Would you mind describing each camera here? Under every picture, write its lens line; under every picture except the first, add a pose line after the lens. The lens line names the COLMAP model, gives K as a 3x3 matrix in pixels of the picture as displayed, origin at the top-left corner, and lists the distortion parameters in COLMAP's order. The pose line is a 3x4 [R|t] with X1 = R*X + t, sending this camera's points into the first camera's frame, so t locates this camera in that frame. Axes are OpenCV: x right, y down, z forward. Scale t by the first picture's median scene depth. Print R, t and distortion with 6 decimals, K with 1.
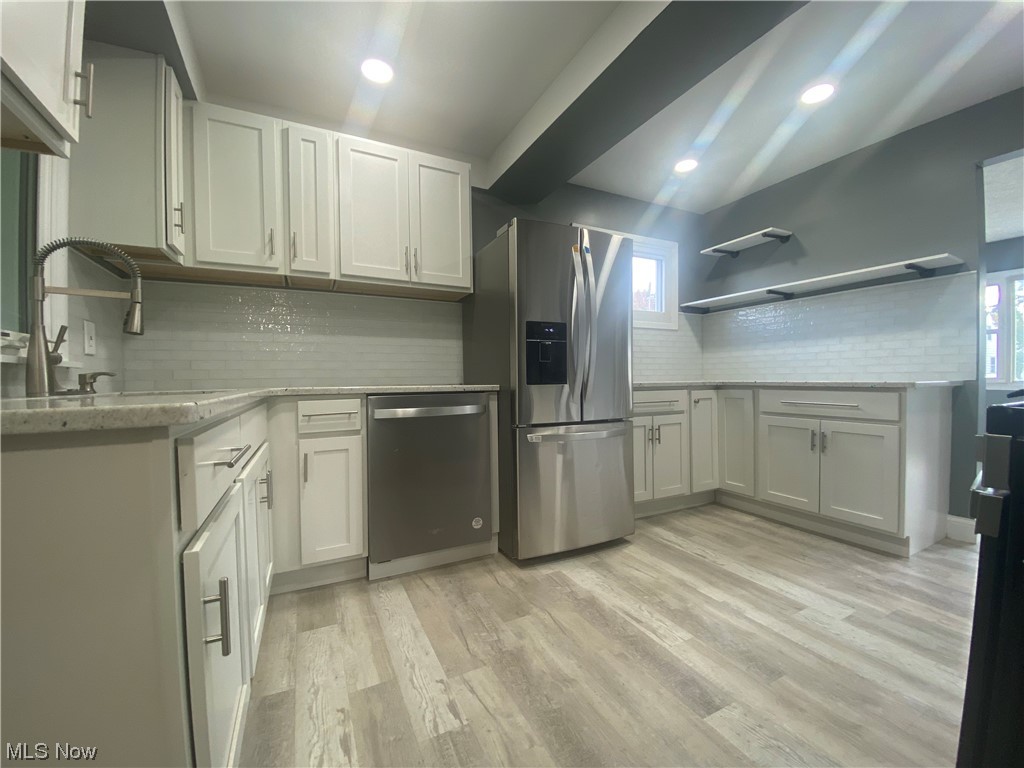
lens RADIAL K [[414.9, 0, 512.0], [0, 414.9, 384.0], [0, 0, 1]] dist [0.018114, -0.019926]
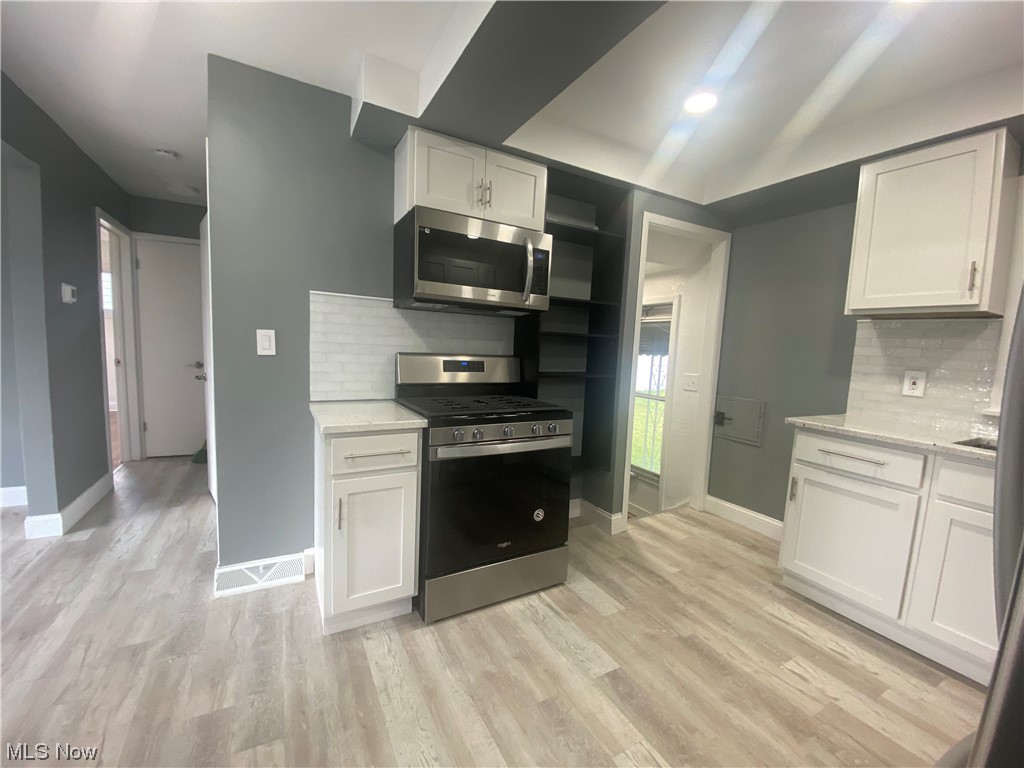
lens RADIAL K [[414.9, 0, 512.0], [0, 414.9, 384.0], [0, 0, 1]] dist [0.018114, -0.019926]
pose [[-0.998510, -0.031217, -0.044767, 0.579858], [-0.036020, 0.993184, 0.110853, -0.182861], [0.041001, 0.112300, -0.992828, 1.438153]]
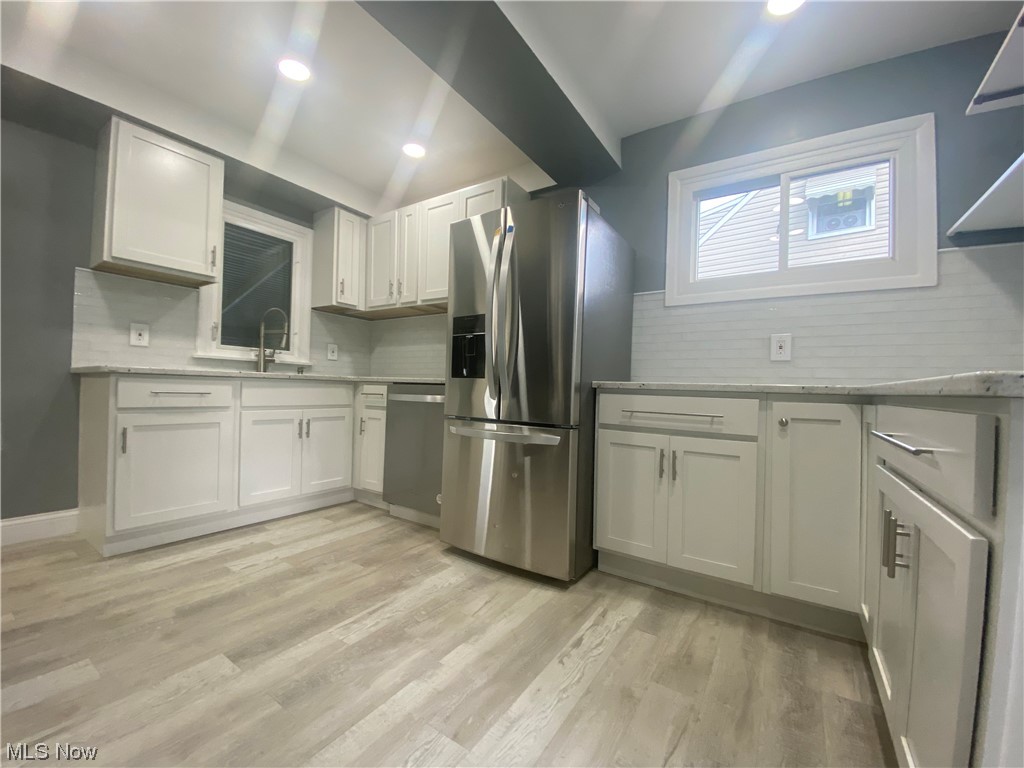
lens RADIAL K [[414.9, 0, 512.0], [0, 414.9, 384.0], [0, 0, 1]] dist [0.018114, -0.019926]
pose [[0.495869, 0.019385, -0.868181, 1.162351], [-0.046260, 0.998921, -0.004118, 0.016903], [0.867164, 0.042204, 0.496231, 0.689585]]
